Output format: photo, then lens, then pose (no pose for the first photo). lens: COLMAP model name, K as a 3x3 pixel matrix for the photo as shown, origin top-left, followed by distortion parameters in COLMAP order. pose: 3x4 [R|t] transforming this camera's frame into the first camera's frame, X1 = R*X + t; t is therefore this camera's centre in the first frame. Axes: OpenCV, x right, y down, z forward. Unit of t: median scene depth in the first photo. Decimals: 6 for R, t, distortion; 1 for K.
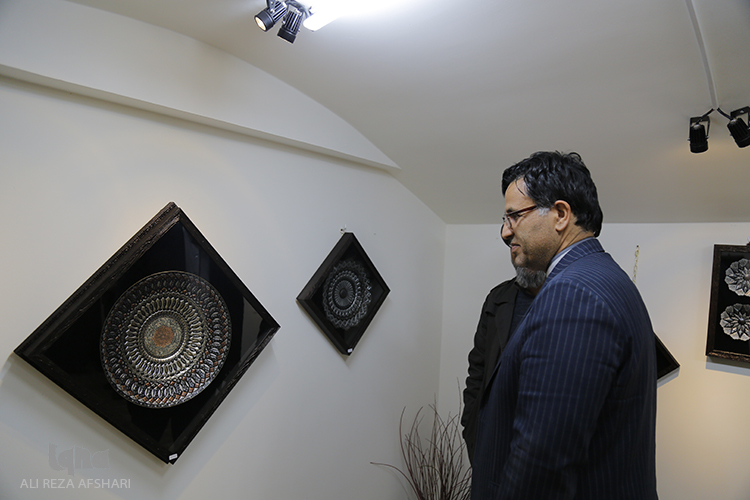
lens RADIAL K [[526.6, 0, 374.0], [0, 526.6, 247.5], [0, 0, 1]] dist [-0.028835, 0.002244]
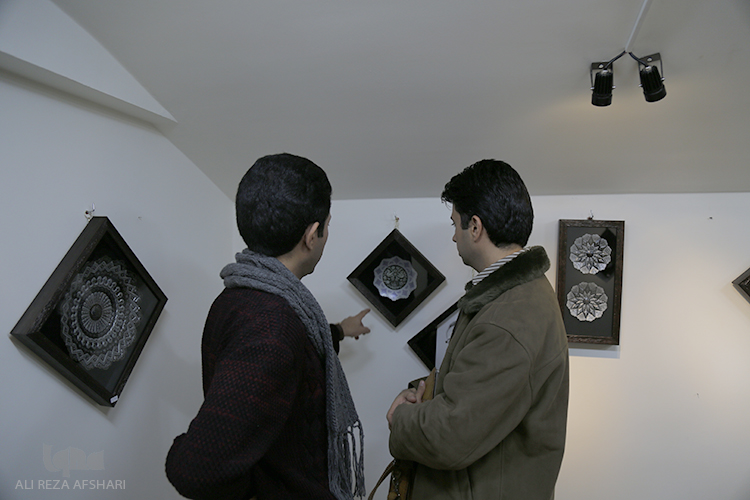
lens RADIAL K [[526.6, 0, 375.7], [0, 526.6, 253.4], [0, 0, 1]] dist [-0.028835, 0.002244]
pose [[0.880683, -0.059054, 0.470010, -0.054069], [0.034562, 0.997565, 0.060578, -0.011141], [-0.472443, -0.037105, 0.880580, 0.293262]]
